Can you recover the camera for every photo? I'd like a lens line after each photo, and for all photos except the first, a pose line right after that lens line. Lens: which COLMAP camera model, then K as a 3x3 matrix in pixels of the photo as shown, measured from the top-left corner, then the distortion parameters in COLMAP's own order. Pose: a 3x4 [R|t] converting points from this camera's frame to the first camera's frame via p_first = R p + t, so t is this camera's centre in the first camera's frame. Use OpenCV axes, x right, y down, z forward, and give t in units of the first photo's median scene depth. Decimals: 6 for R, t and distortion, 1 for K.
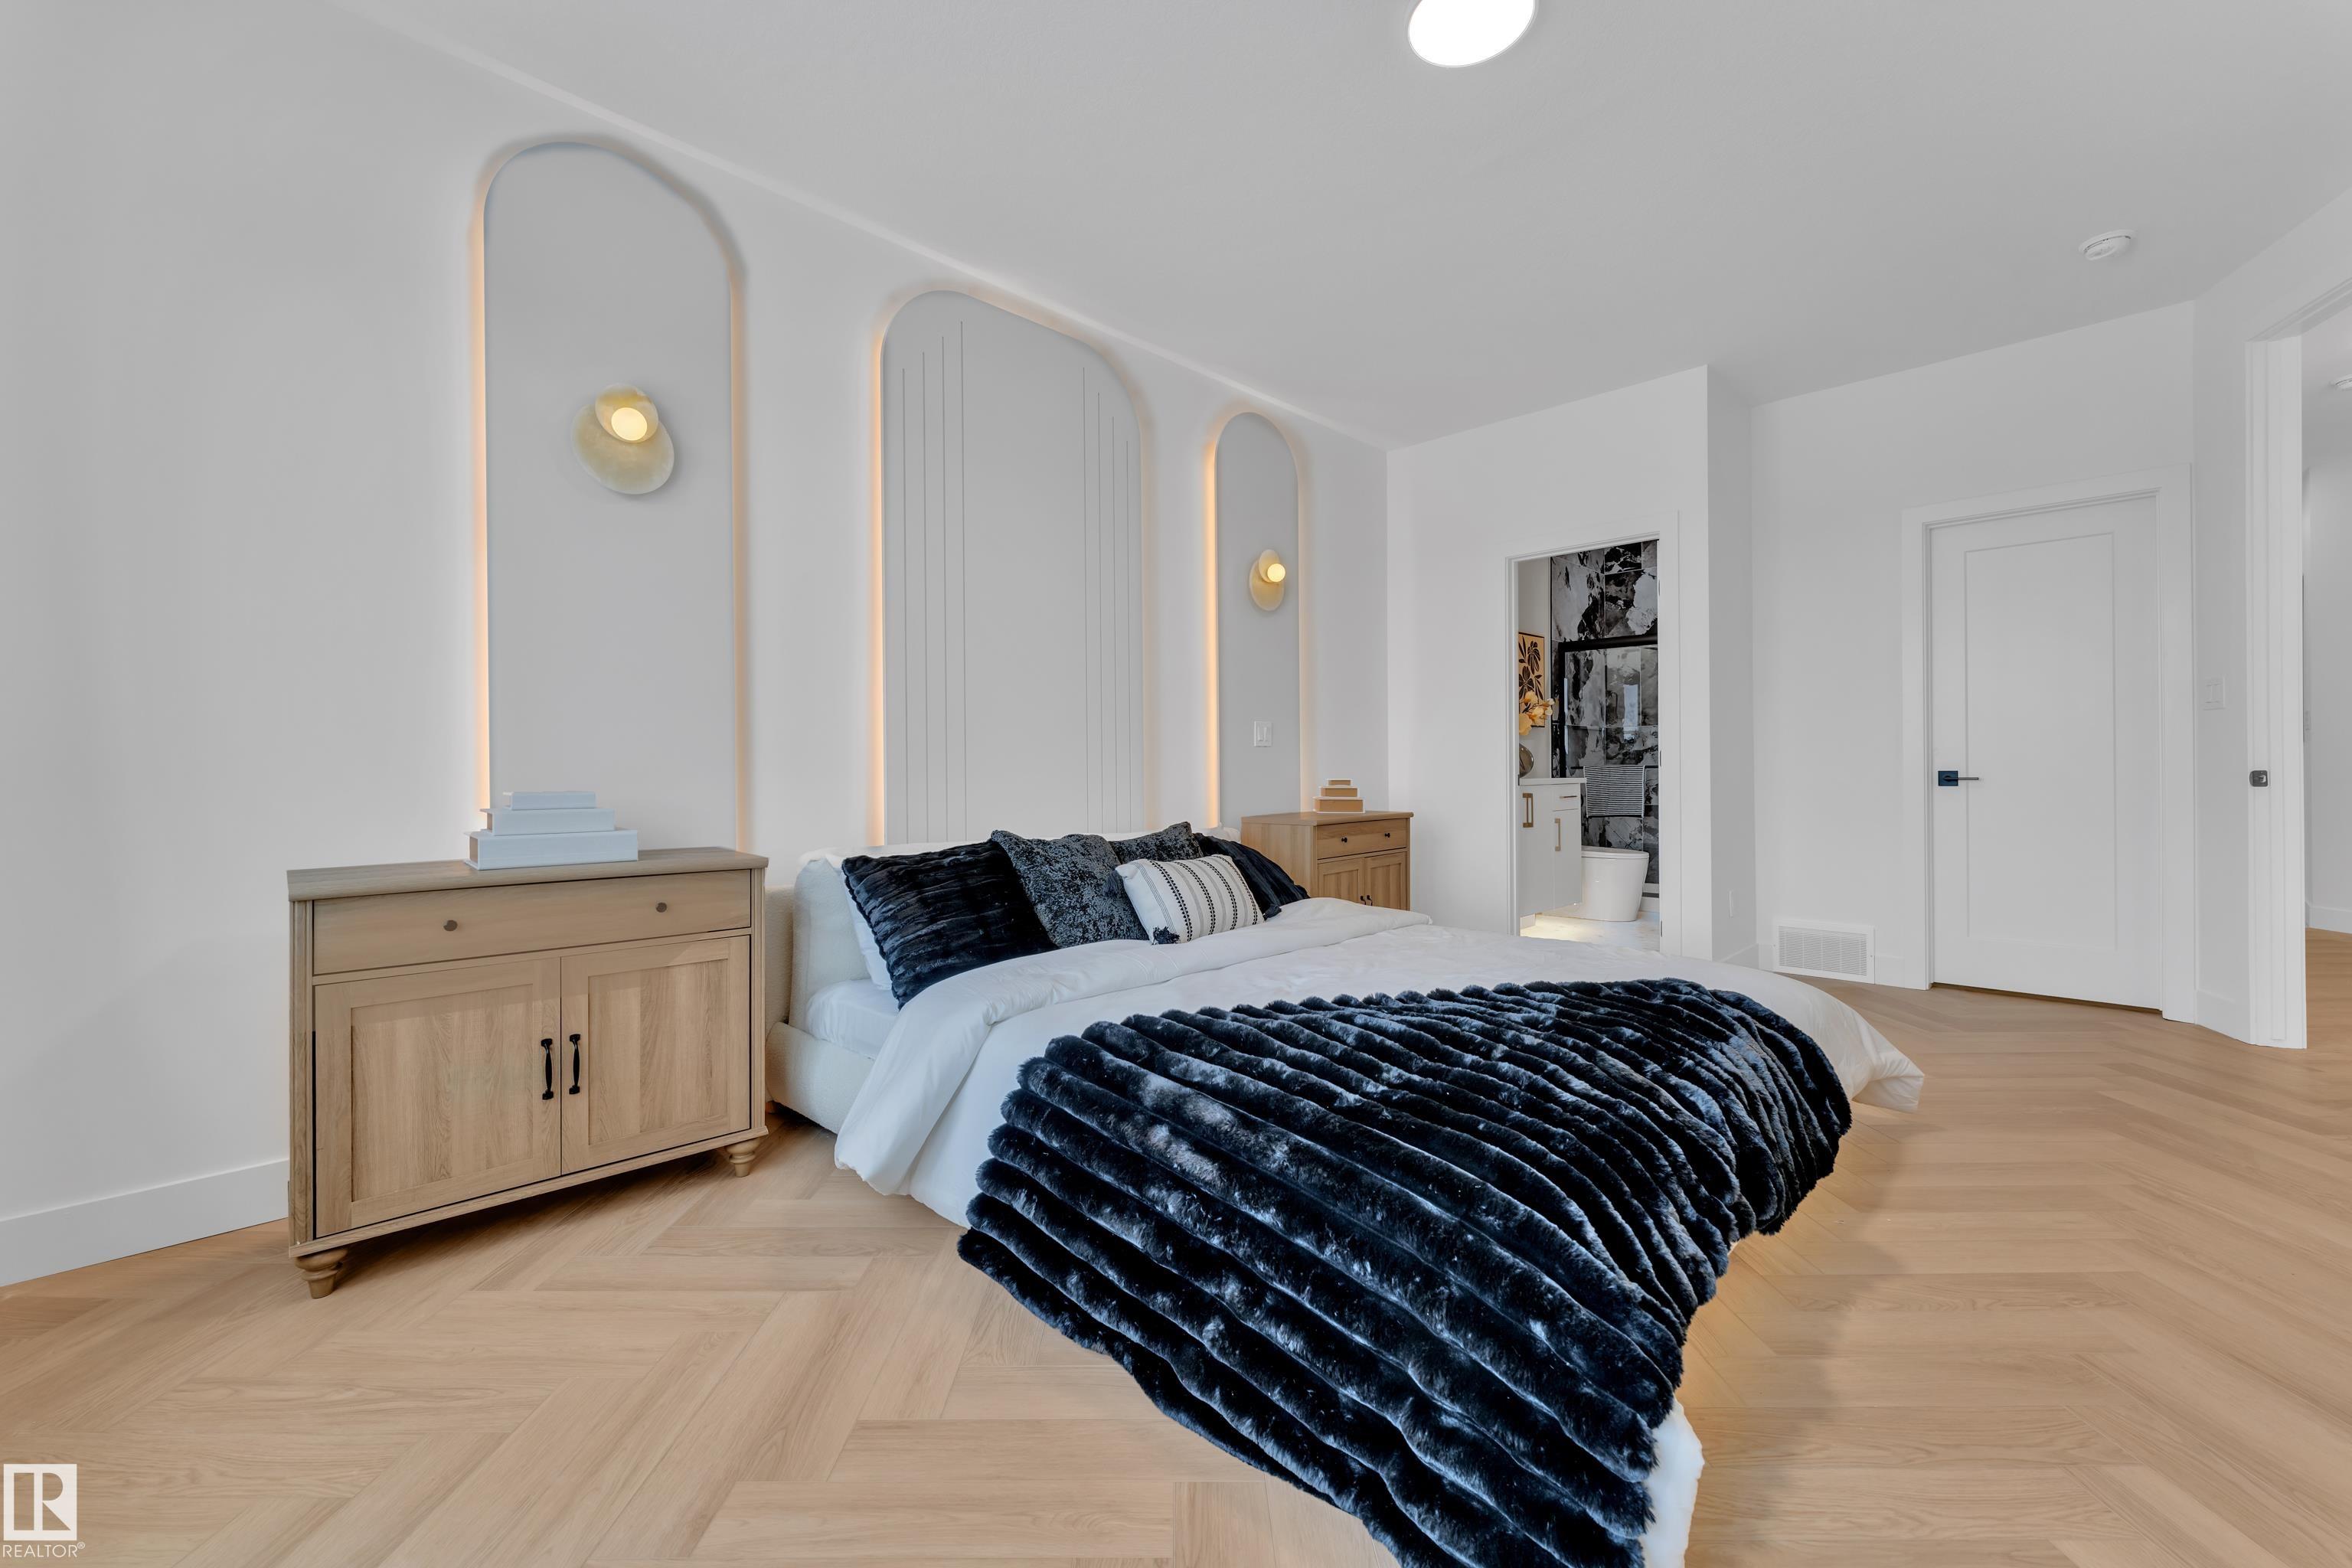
lens RADIAL K [[949.7, 0, 1185.2], [0, 949.7, 774.5], [0, 0, 1]] dist [0.006306, 0.000157]
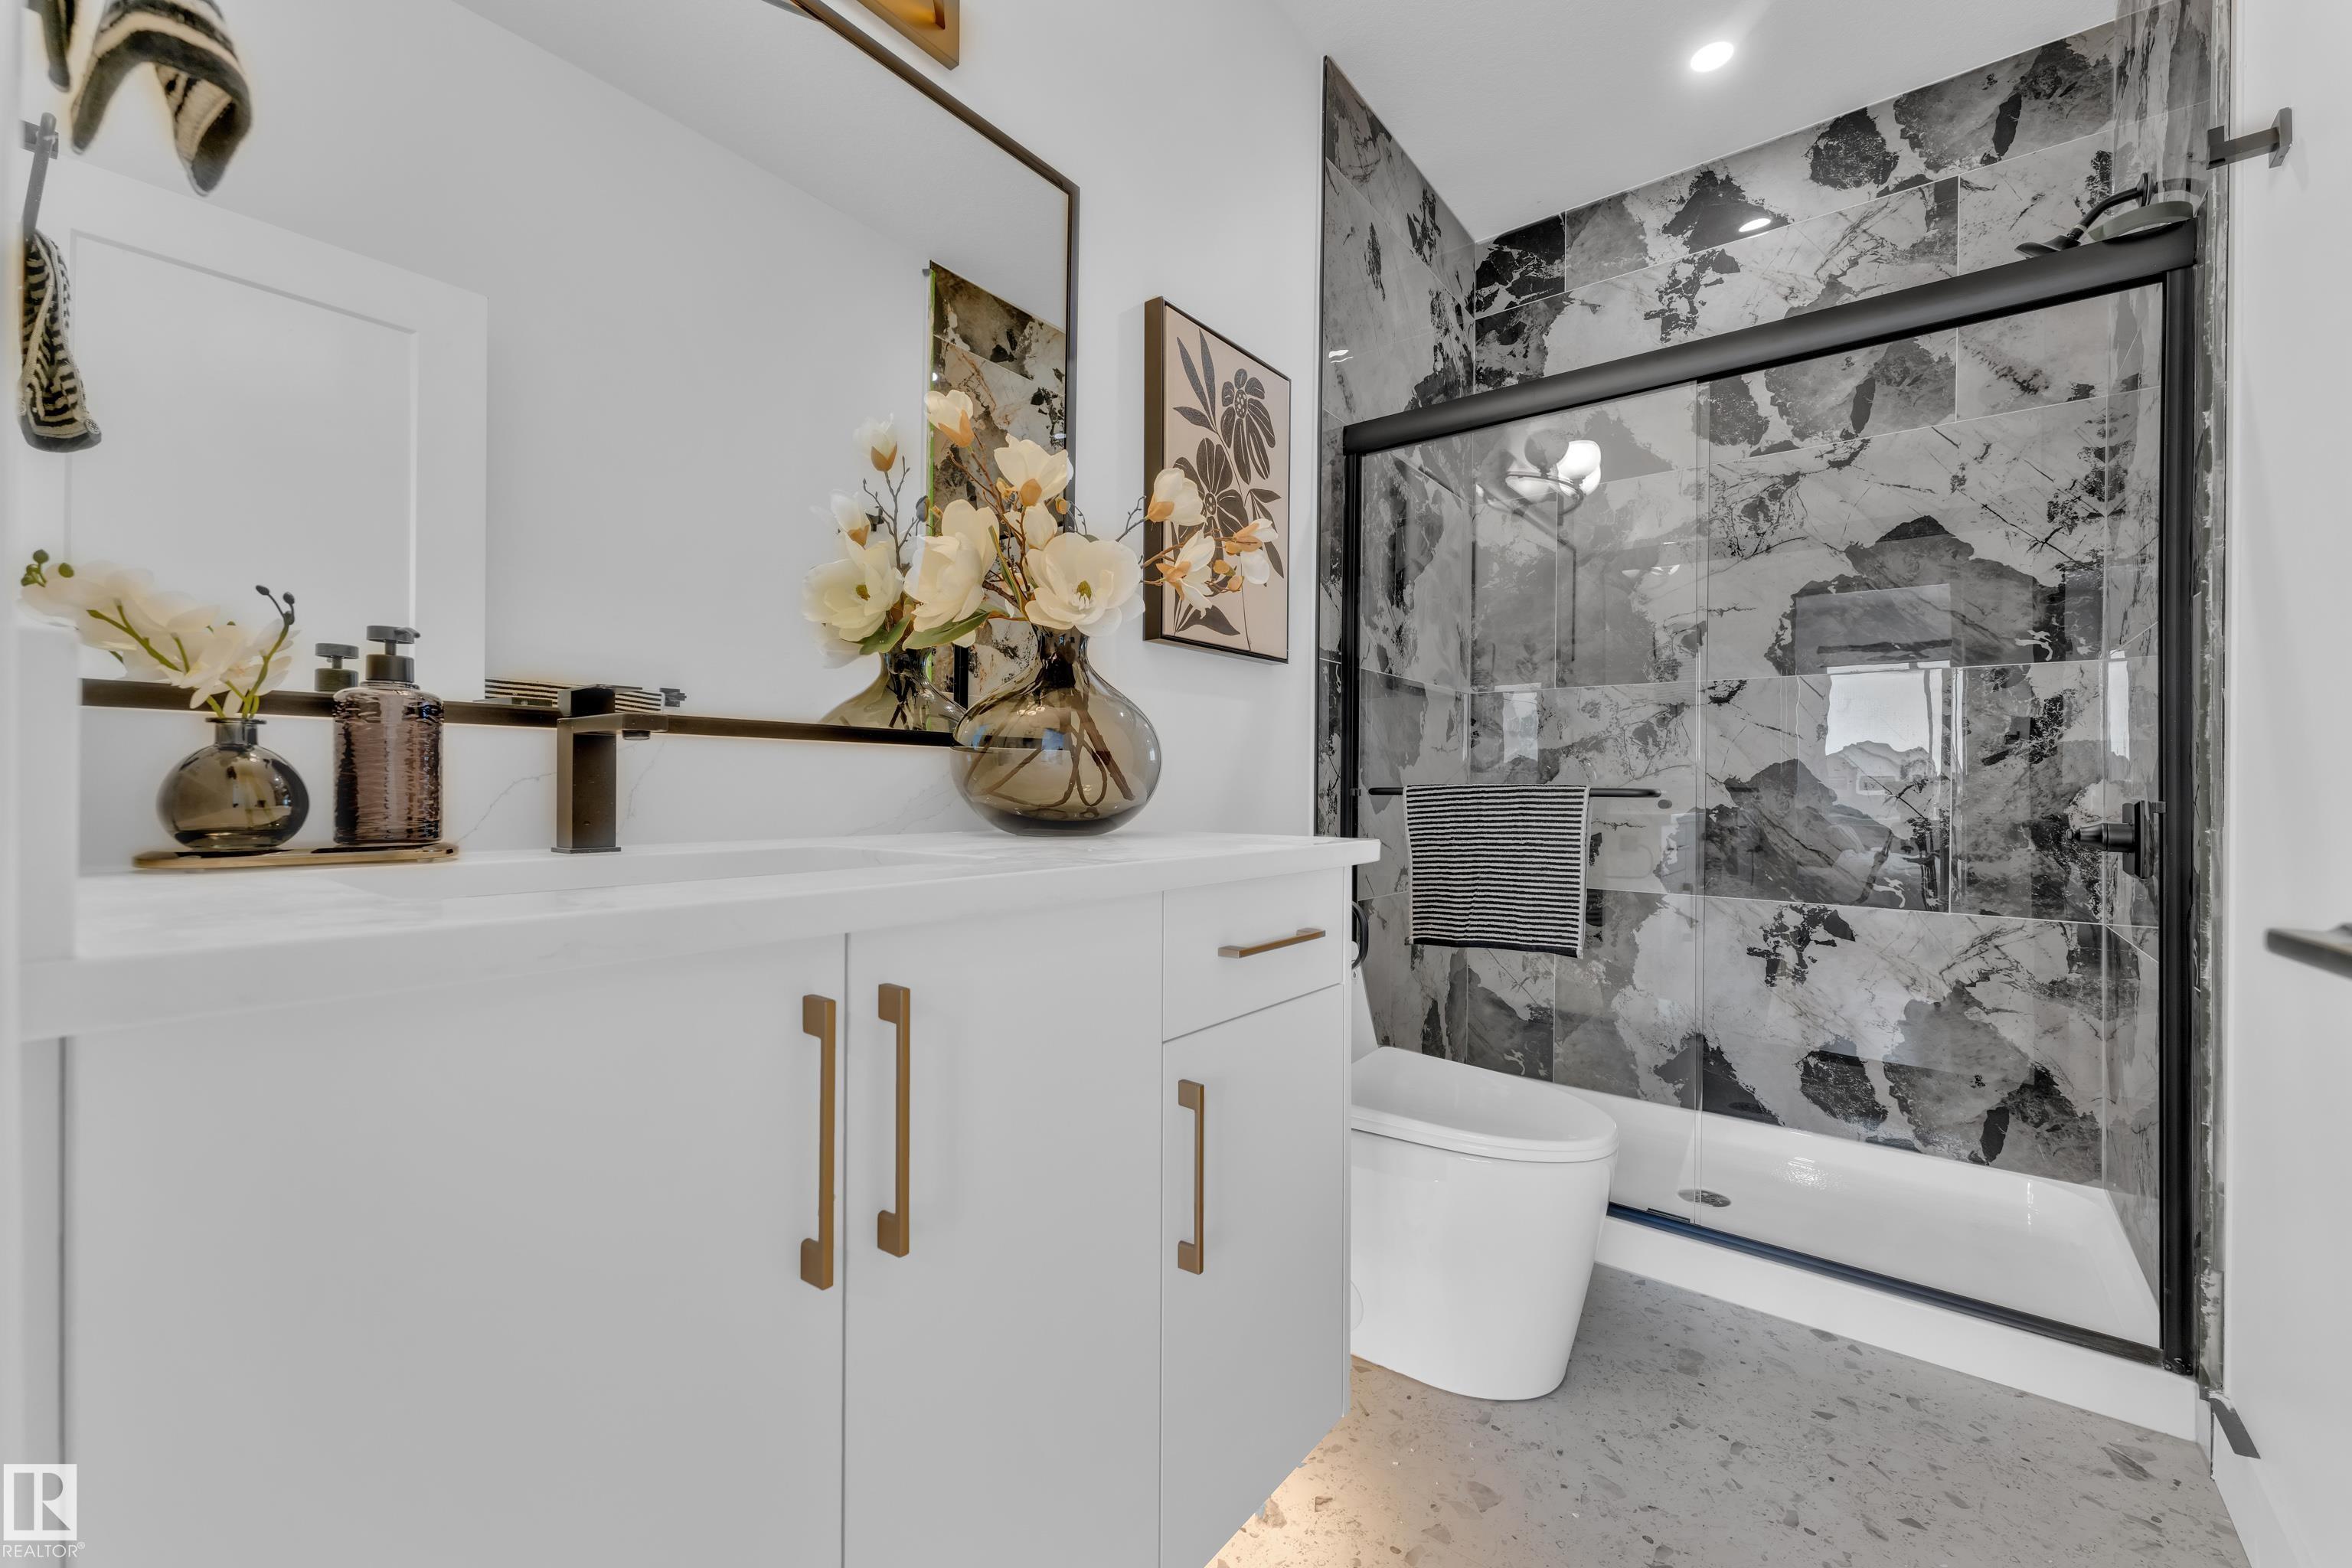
lens RADIAL K [[949.7, 0, 1183.4], [0, 949.7, 798.6], [0, 0, 1]] dist [0.006306, 0.000157]
pose [[0.992429, 0.015549, 0.121829, 0.283266], [-0.016186, 0.999860, 0.004245, -0.004273], [-0.121746, -0.006185, 0.992542, 0.637533]]
